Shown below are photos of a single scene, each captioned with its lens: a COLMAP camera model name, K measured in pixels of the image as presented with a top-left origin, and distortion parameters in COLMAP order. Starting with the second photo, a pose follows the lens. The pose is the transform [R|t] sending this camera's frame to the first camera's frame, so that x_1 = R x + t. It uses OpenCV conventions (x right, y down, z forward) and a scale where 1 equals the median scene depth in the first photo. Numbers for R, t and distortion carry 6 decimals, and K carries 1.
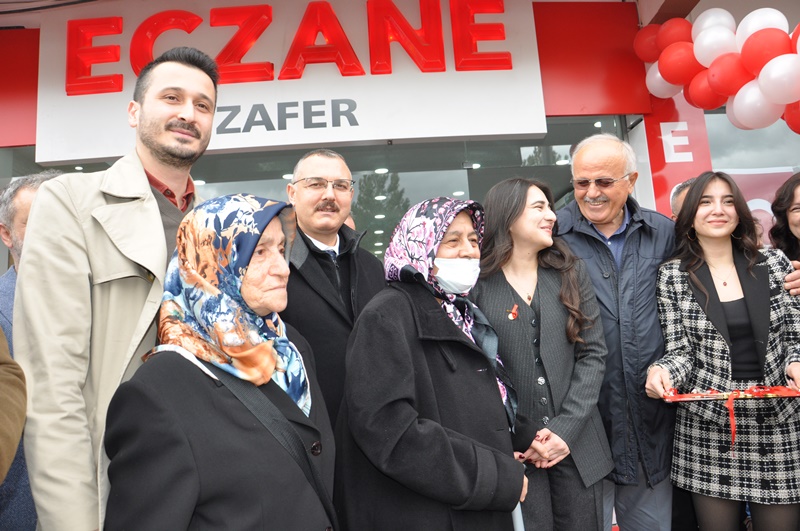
lens RADIAL K [[627.1, 0, 374.3], [0, 627.1, 294.7], [0, 0, 1]] dist [-0.188776, 0.150071]
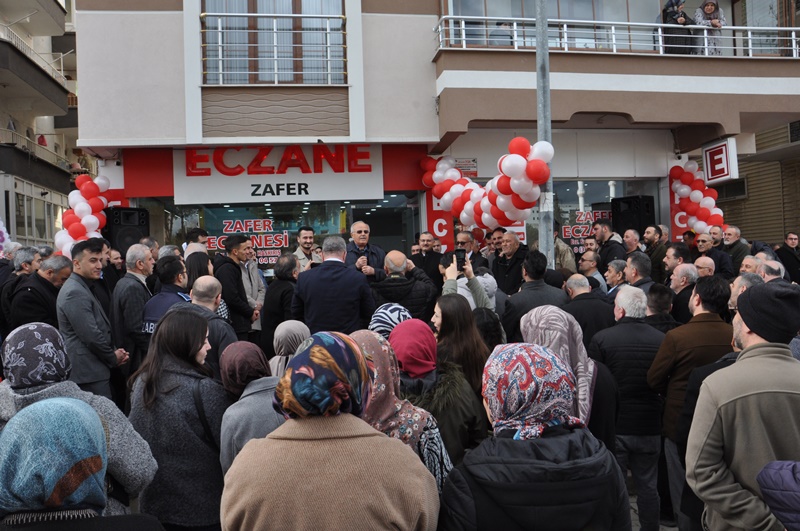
lens RADIAL K [[666.5, 0, 402.2], [0, 666.5, 281.4], [0, 0, 1]] dist [-0.149865, 0.153922]
pose [[0.985670, 0.009185, 0.168436, -0.101815], [-0.018748, 0.998295, 0.055272, -0.076472], [-0.167641, -0.057638, 0.984162, -1.728688]]
